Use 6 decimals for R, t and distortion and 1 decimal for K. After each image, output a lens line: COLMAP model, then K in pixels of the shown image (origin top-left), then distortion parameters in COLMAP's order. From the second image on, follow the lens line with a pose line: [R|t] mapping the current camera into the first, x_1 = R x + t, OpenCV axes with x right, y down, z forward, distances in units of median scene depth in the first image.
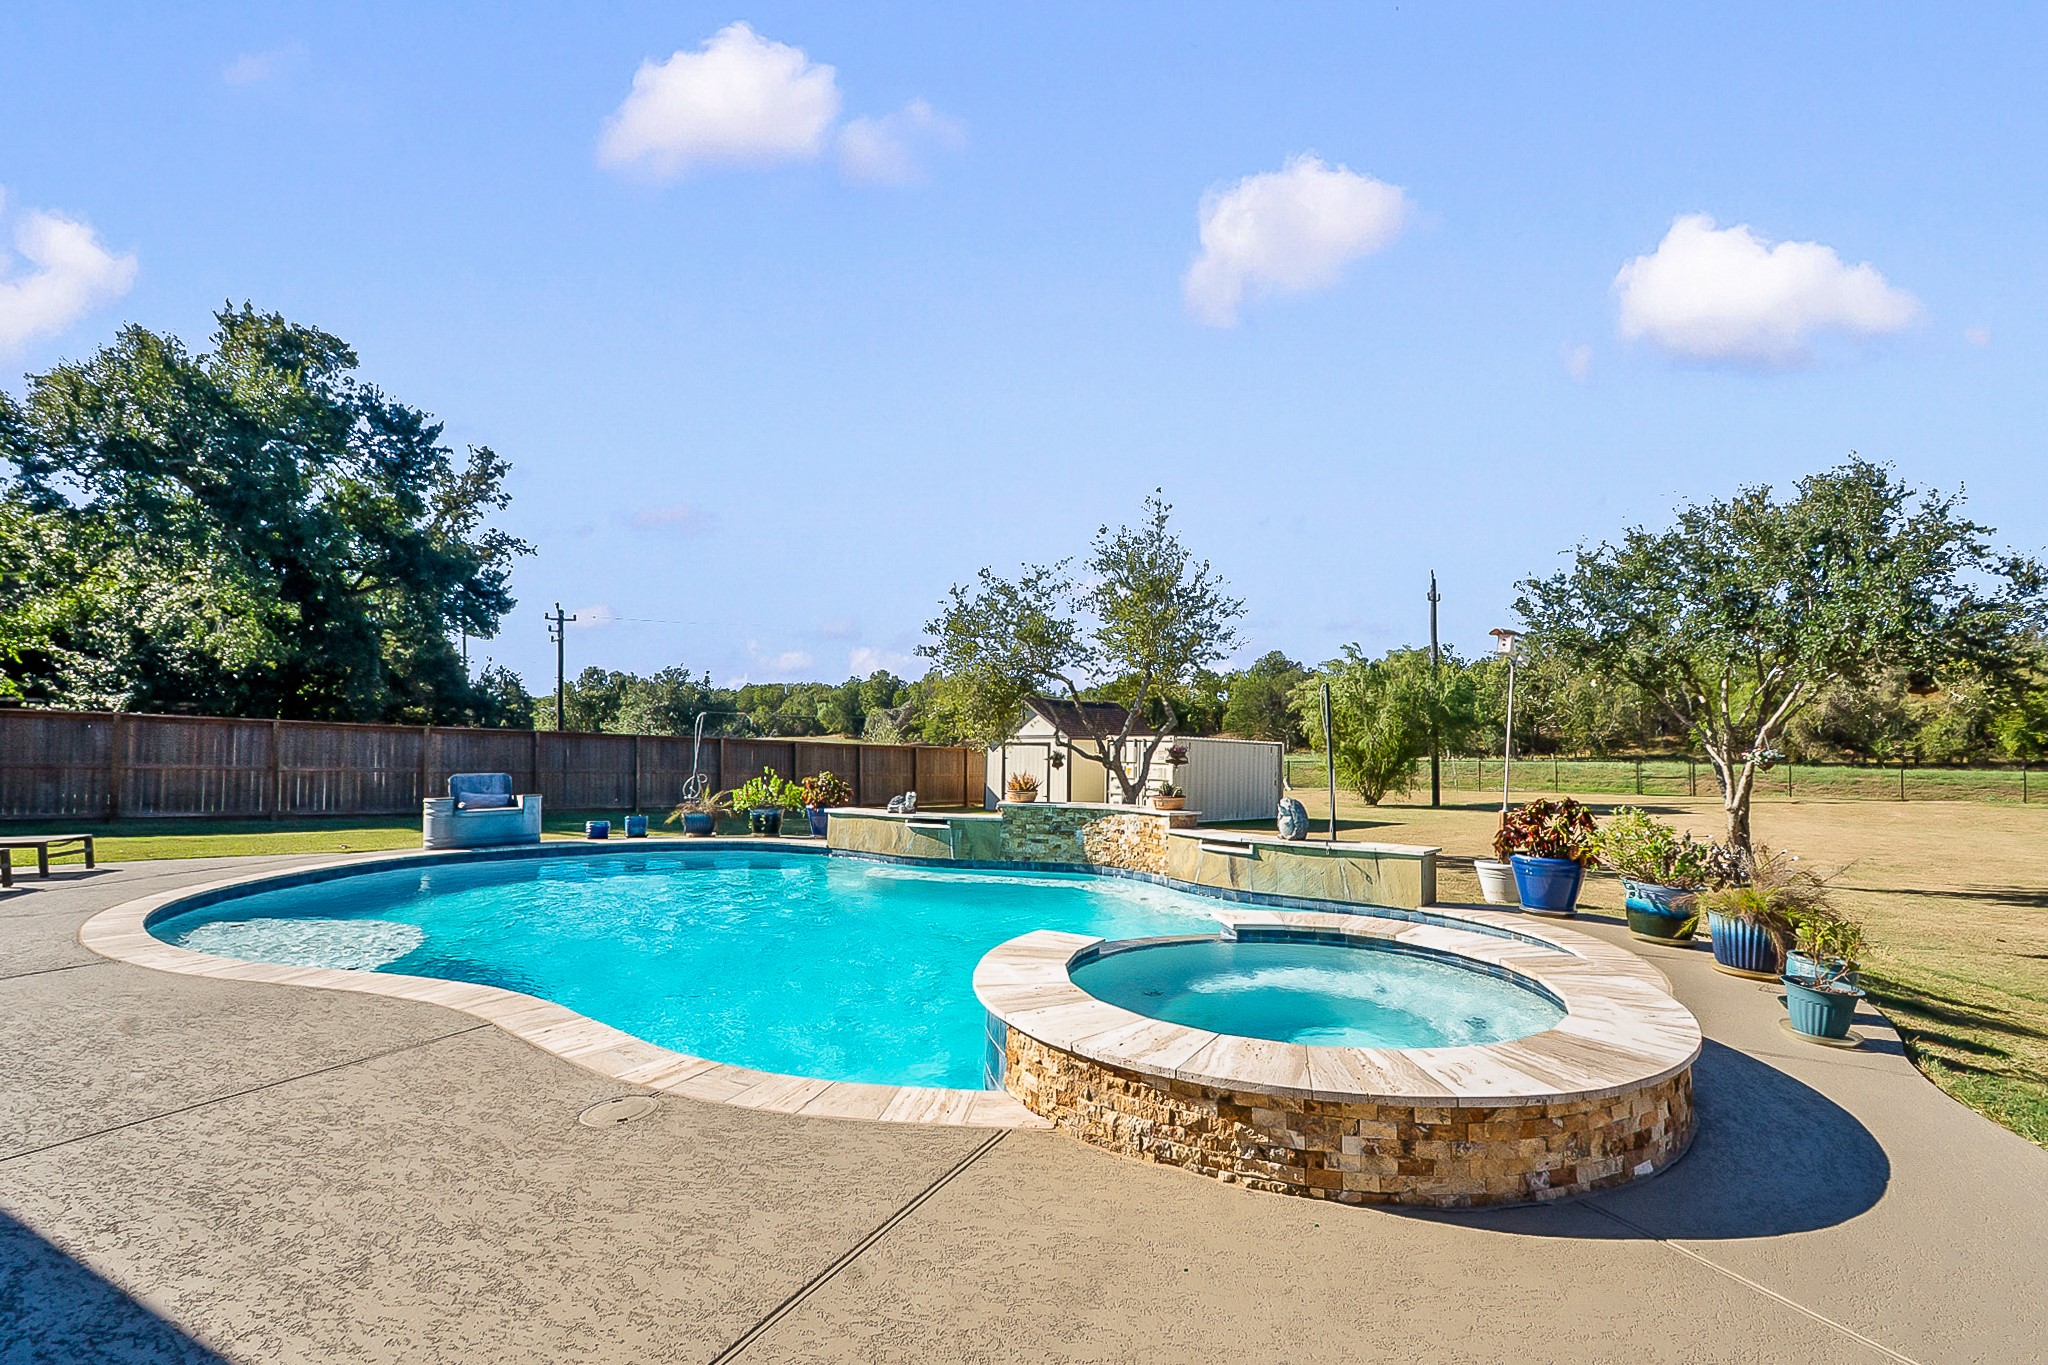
lens RADIAL K [[916.2, 0, 1072.2], [0, 916.2, 758.3], [0, 0, 1]] dist [0.024797, -0.009743]
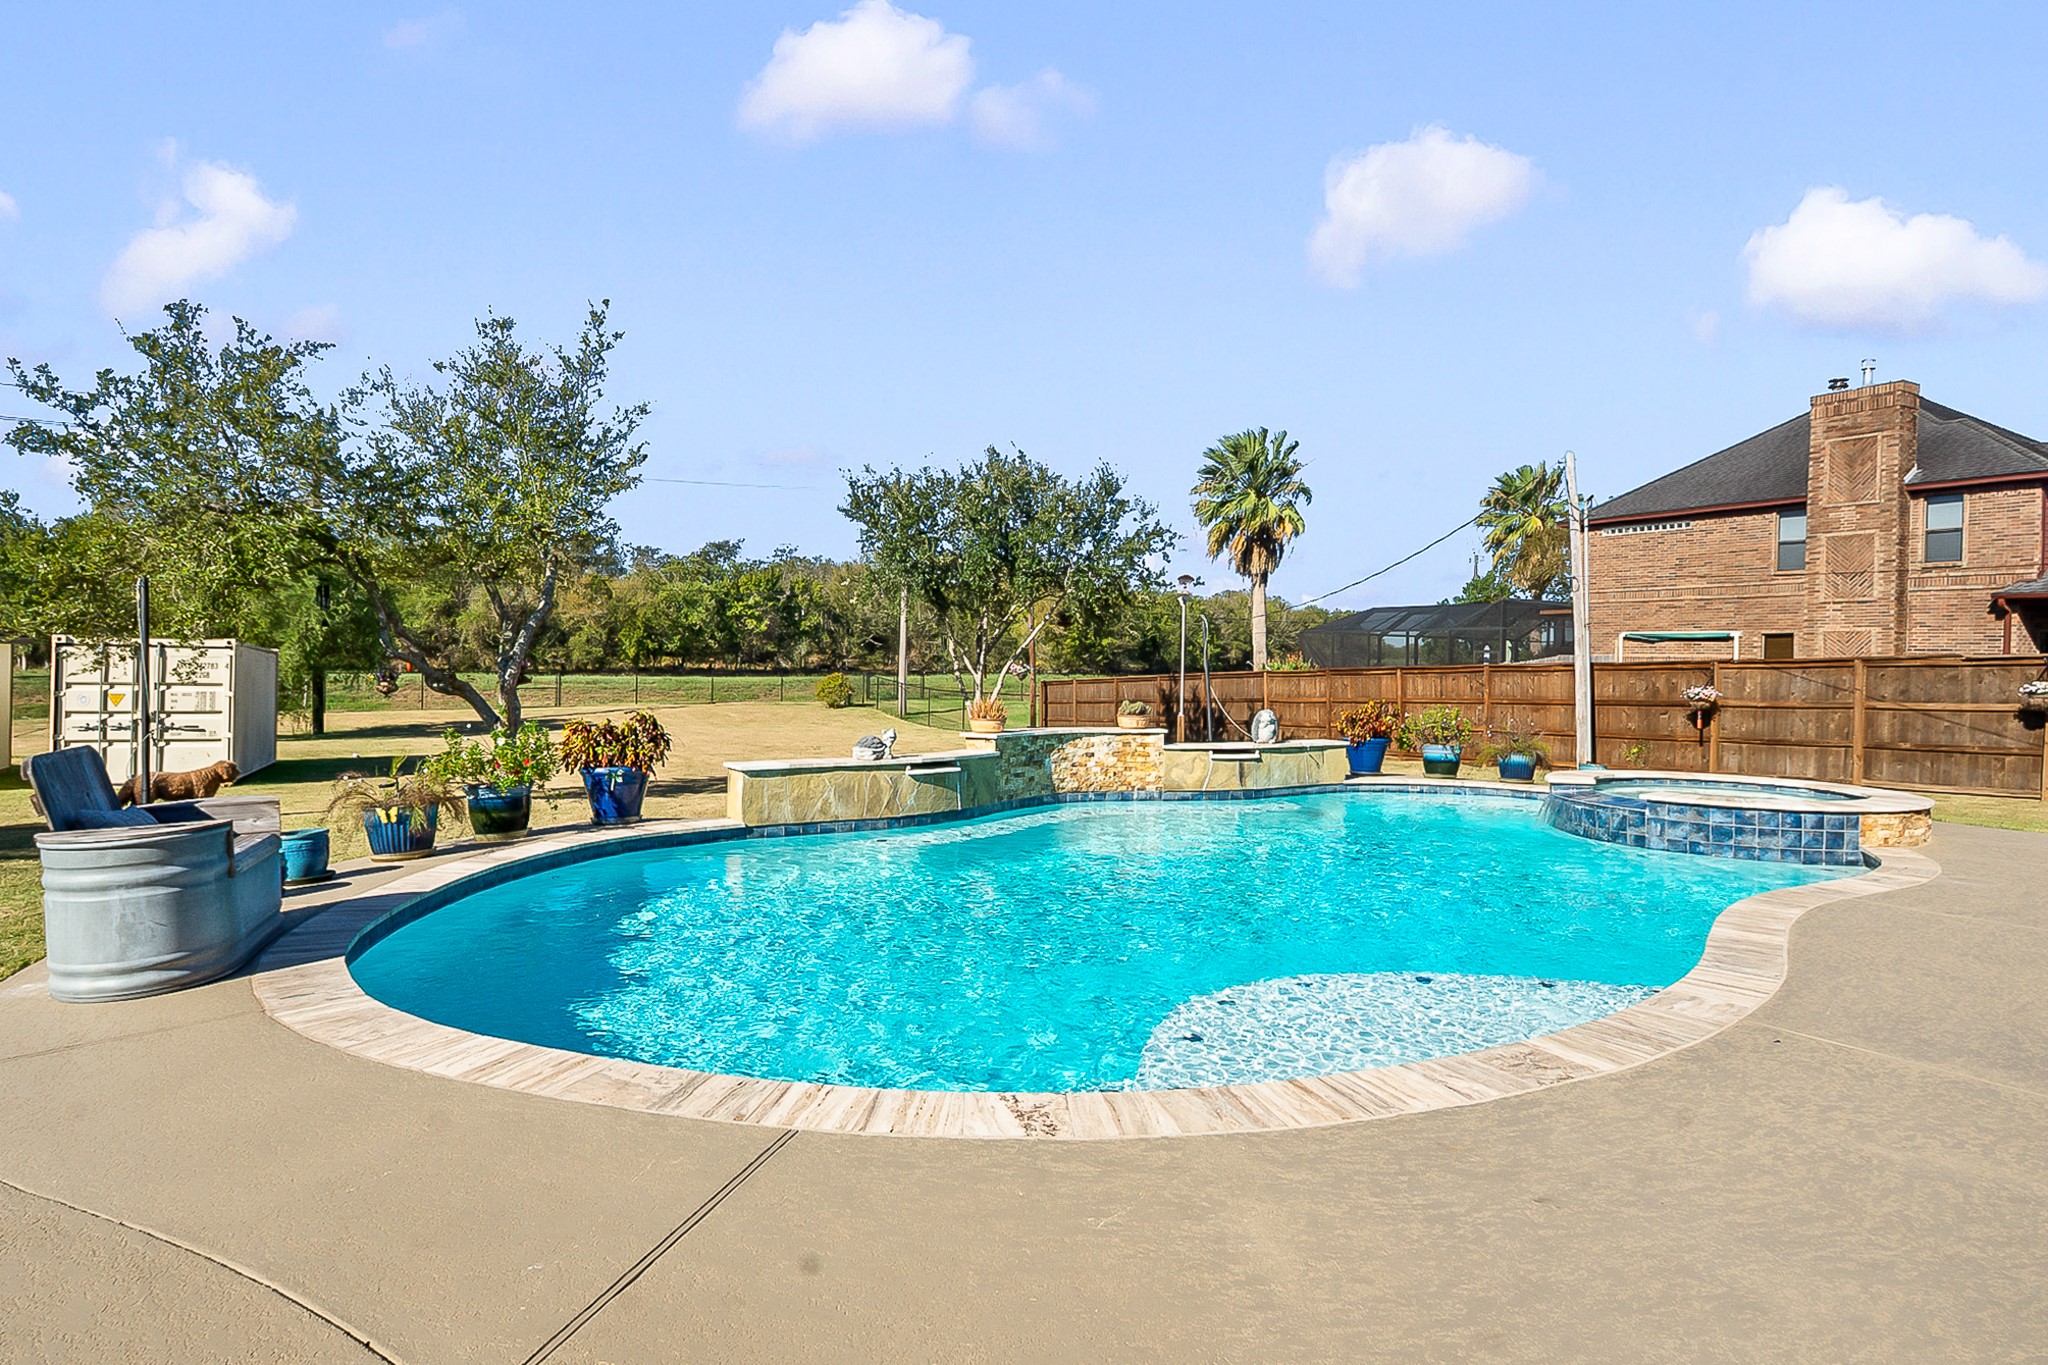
lens RADIAL K [[1084.3, 0, 1035.0], [0, 1084.3, 674.6], [0, 0, 1]] dist [0.014804, -0.003749]
pose [[0.364258, -0.011828, 0.931223, -1.001701], [0.003554, 0.999930, 0.011310, -0.017385], [-0.931291, -0.000810, 0.364274, 0.612685]]
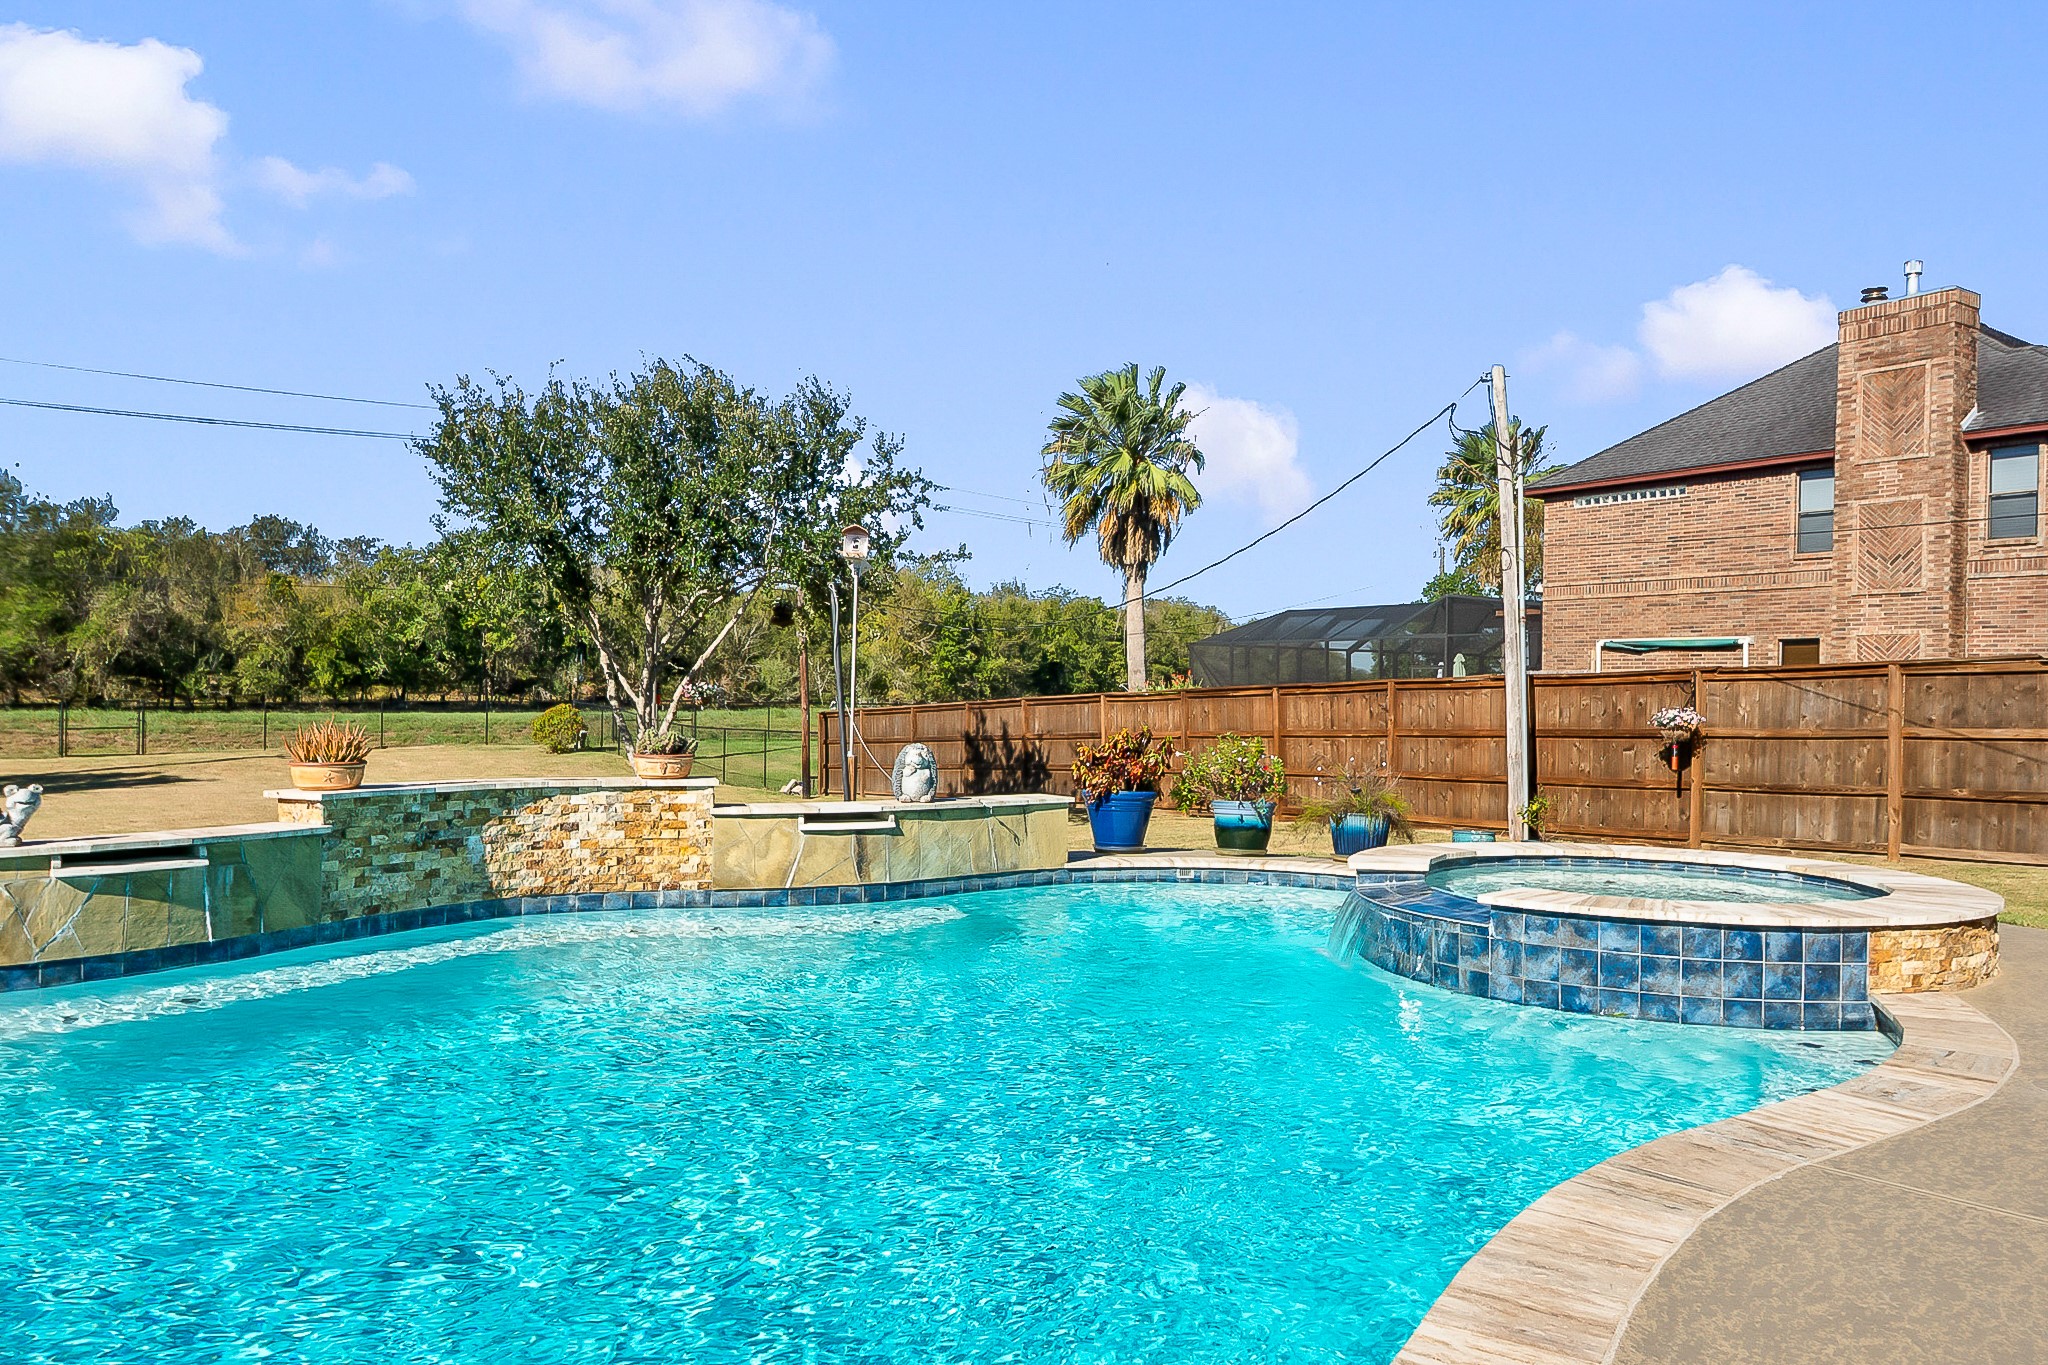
lens RADIAL K [[1413.2, 0, 1015.7], [0, 1413.2, 697.4], [0, 0, 1]] dist [0.000789, 0.022237]
pose [[0.287451, -0.006185, 0.957775, -0.639593], [0.008079, 0.999959, 0.004032, 0.003130], [-0.957761, 0.006579, 0.287490, 0.493860]]
